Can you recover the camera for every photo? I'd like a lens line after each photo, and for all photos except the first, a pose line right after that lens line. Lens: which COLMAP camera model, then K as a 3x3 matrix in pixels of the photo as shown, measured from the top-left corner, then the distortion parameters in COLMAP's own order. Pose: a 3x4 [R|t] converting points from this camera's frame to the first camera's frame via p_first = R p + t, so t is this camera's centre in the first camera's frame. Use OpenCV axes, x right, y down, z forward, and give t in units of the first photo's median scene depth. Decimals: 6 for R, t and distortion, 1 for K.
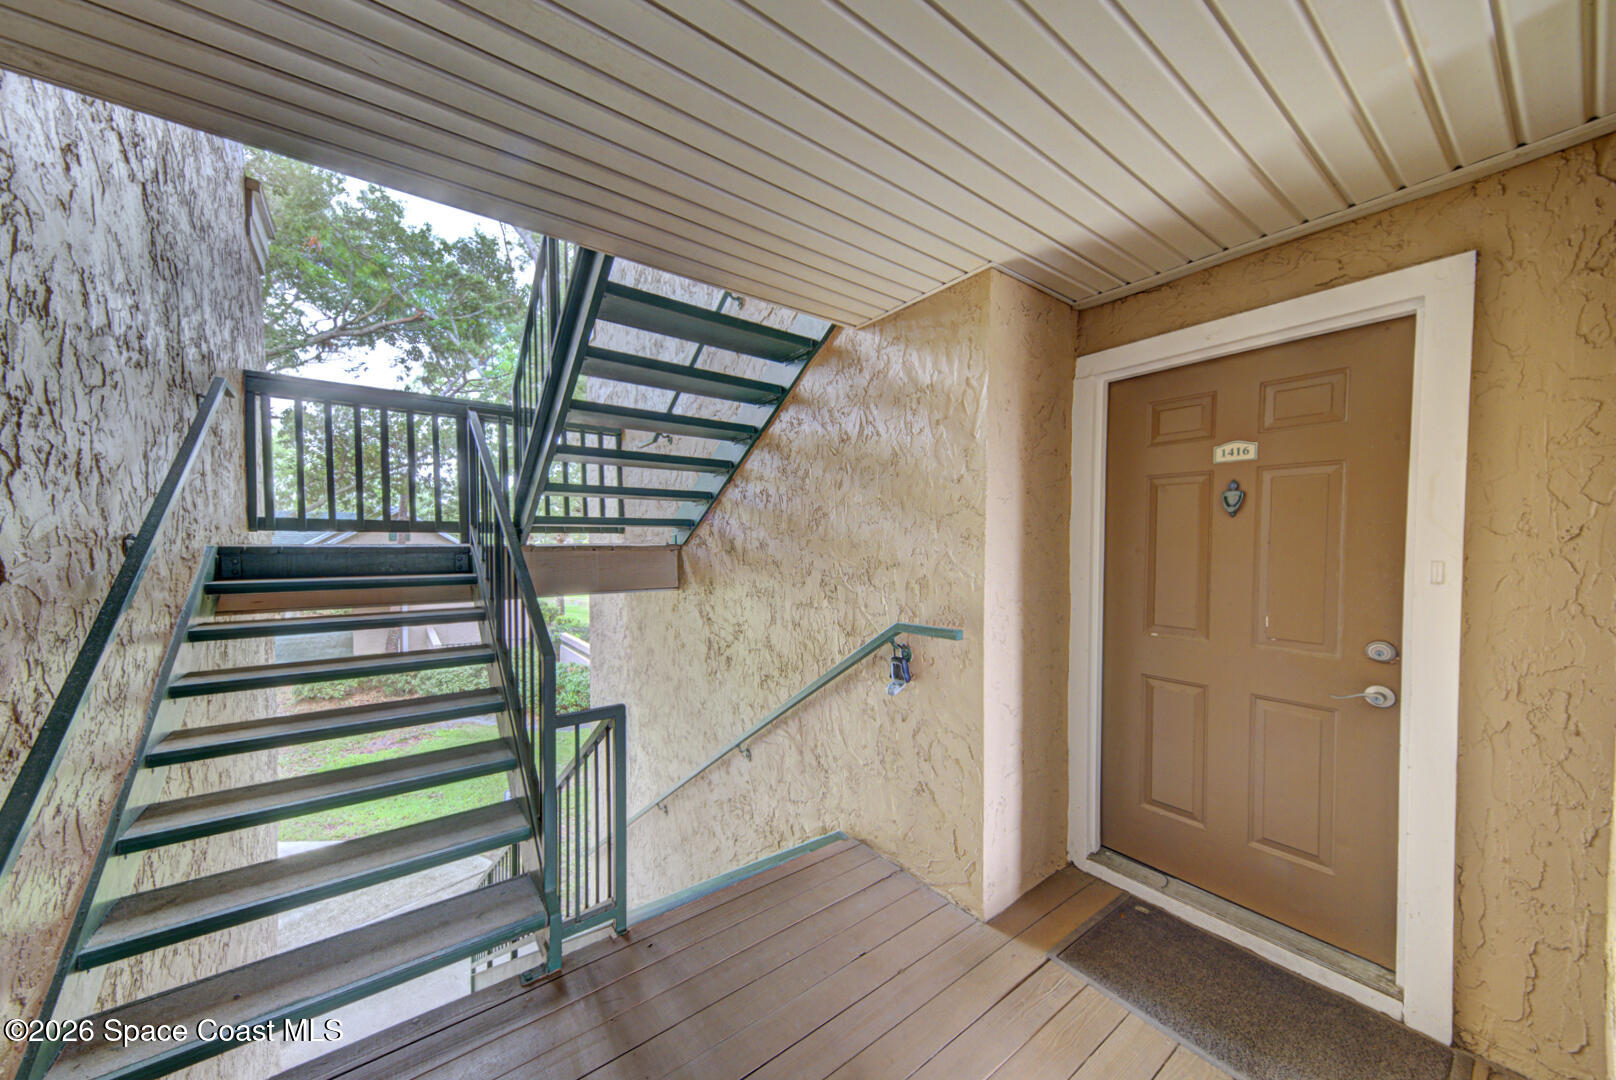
lens RADIAL K [[557.0, 0, 805.3], [0, 557.0, 556.0], [0, 0, 1]] dist [0.033971, -0.010569]
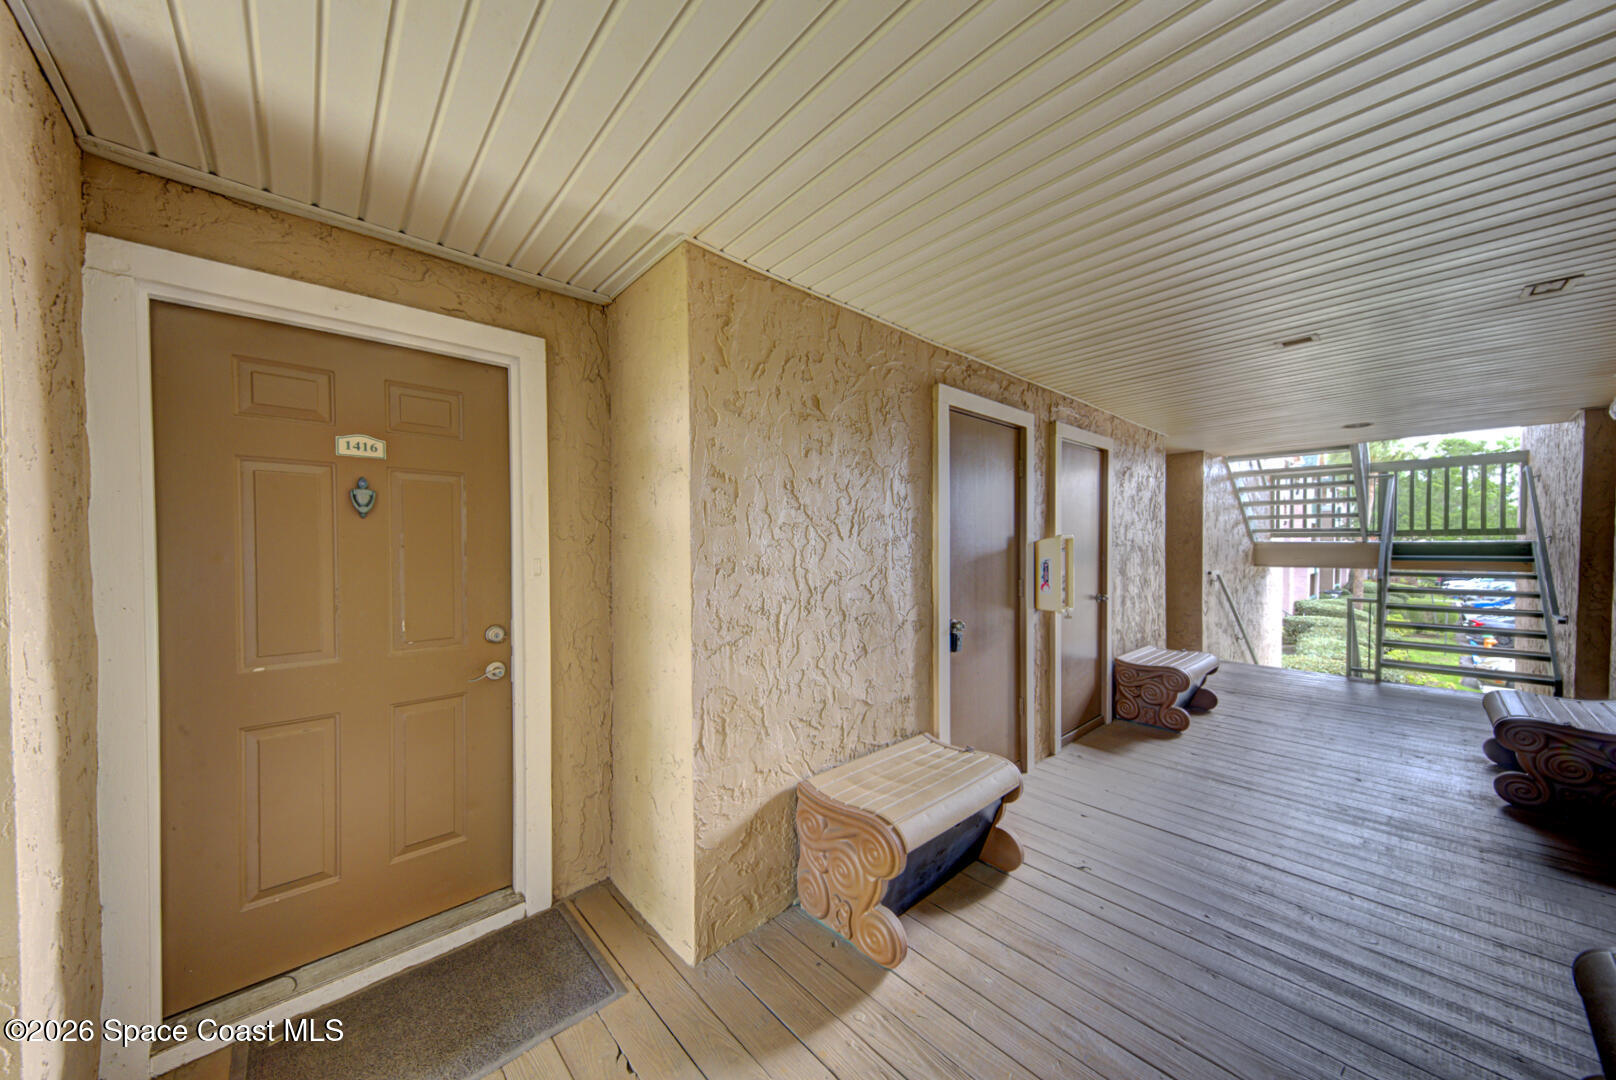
lens RADIAL K [[557.0, 0, 805.3], [0, 557.0, 556.0], [0, 0, 1]] dist [0.033971, -0.010569]
pose [[-0.101953, -0.020694, 0.994574, -0.239767], [0.032518, 0.999180, 0.024123, -0.007178], [-0.994258, 0.034801, -0.101197, 0.415069]]
